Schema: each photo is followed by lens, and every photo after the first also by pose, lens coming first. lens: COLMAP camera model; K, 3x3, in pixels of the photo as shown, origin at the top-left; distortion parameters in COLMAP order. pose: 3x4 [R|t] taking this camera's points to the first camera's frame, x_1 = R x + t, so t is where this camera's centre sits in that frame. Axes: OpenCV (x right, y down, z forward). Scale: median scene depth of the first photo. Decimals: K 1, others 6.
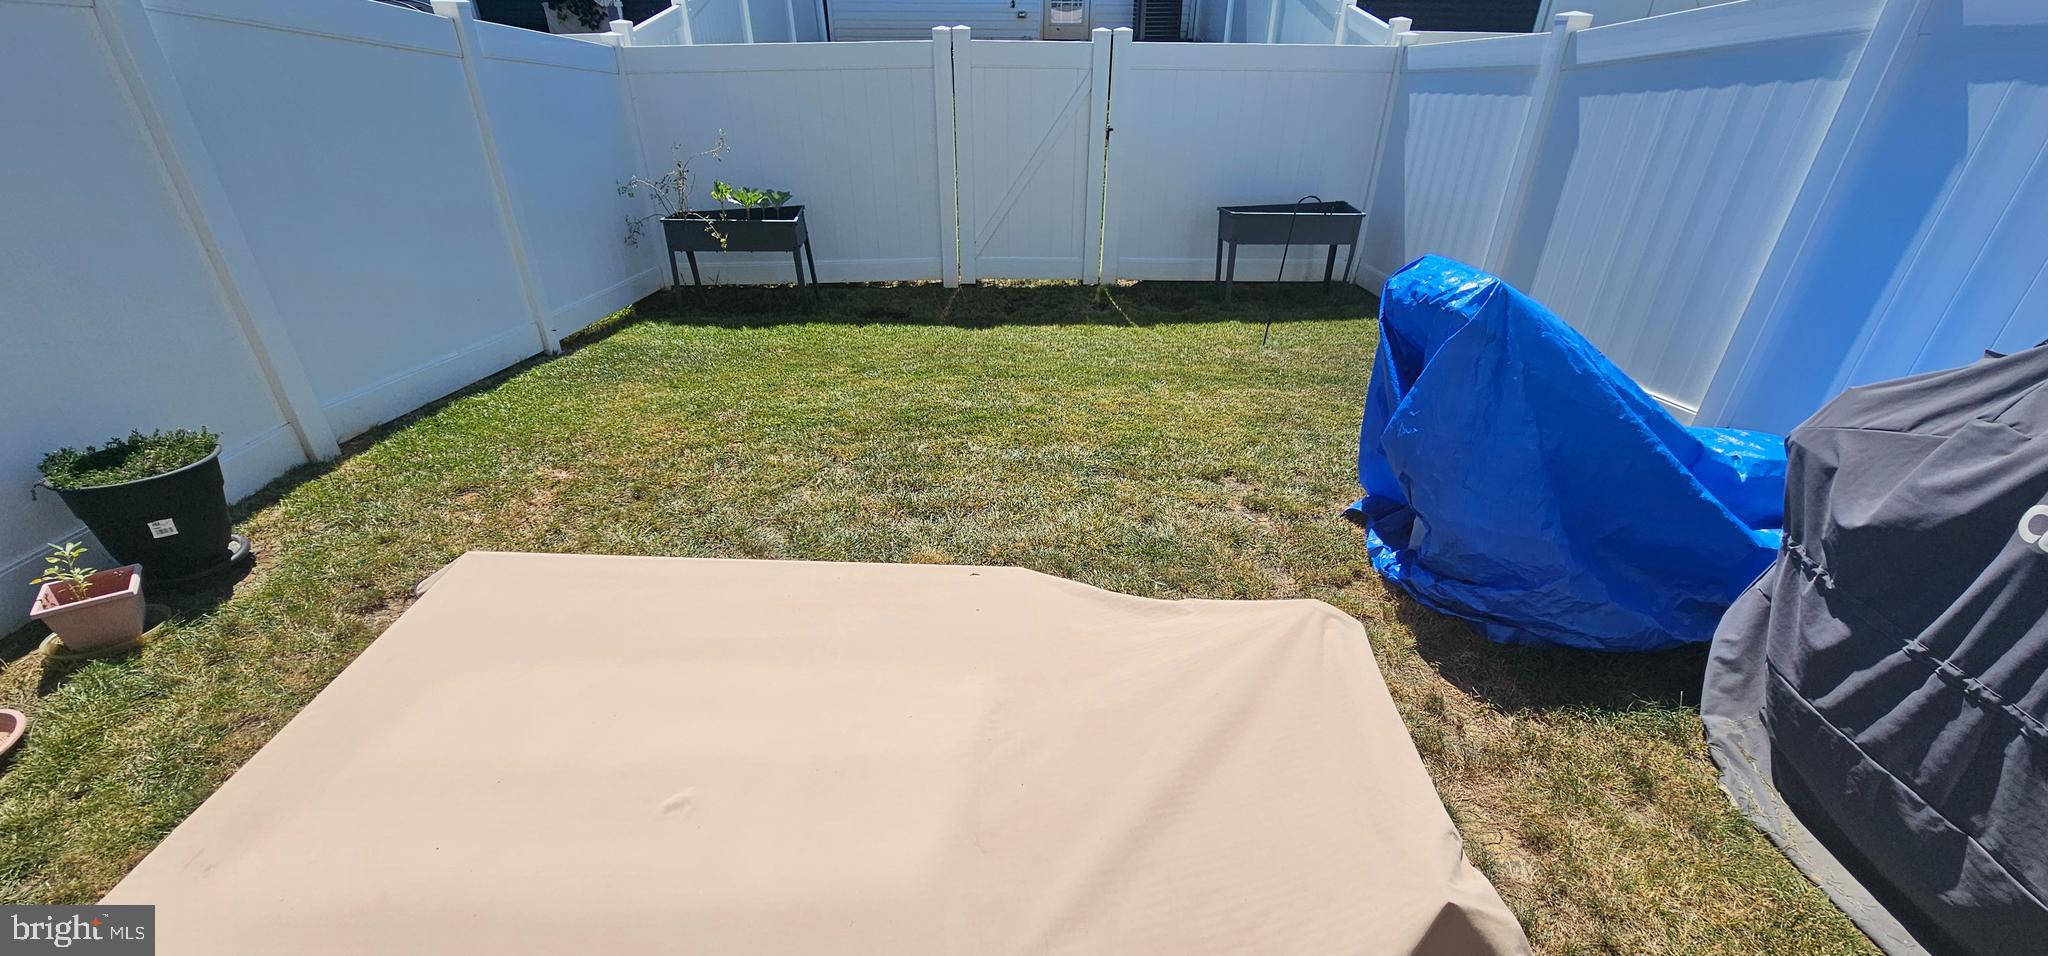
lens RADIAL K [[834.2, 0, 1022.1], [0, 834.2, 484.1], [0, 0, 1]] dist [0.000856, -0.001661]
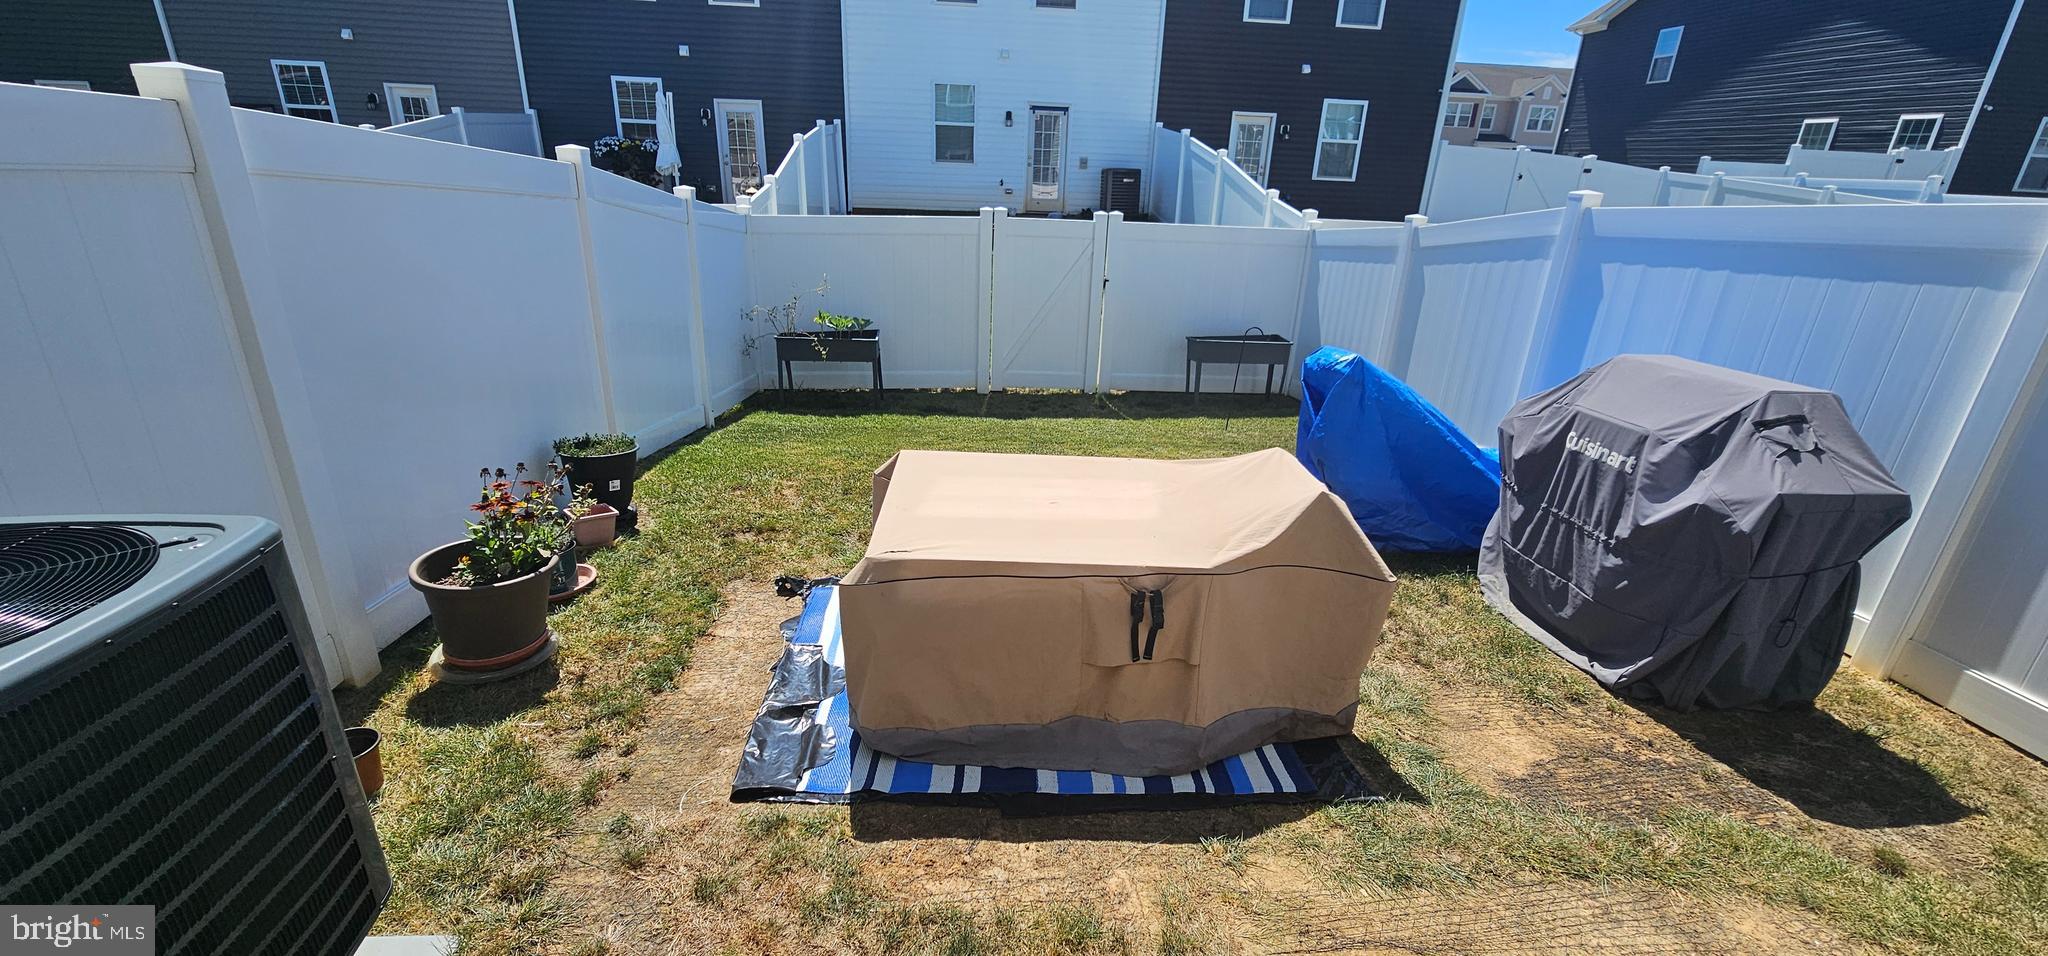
lens RADIAL K [[834.2, 0, 1016.6], [0, 834.2, 478.8], [0, 0, 1]] dist [0.000856, -0.001661]
pose [[0.998508, 0.008764, 0.053891, -0.117268], [0.000483, 0.985579, -0.169212, 0.131053], [-0.054597, 0.168986, 0.984105, -0.293253]]
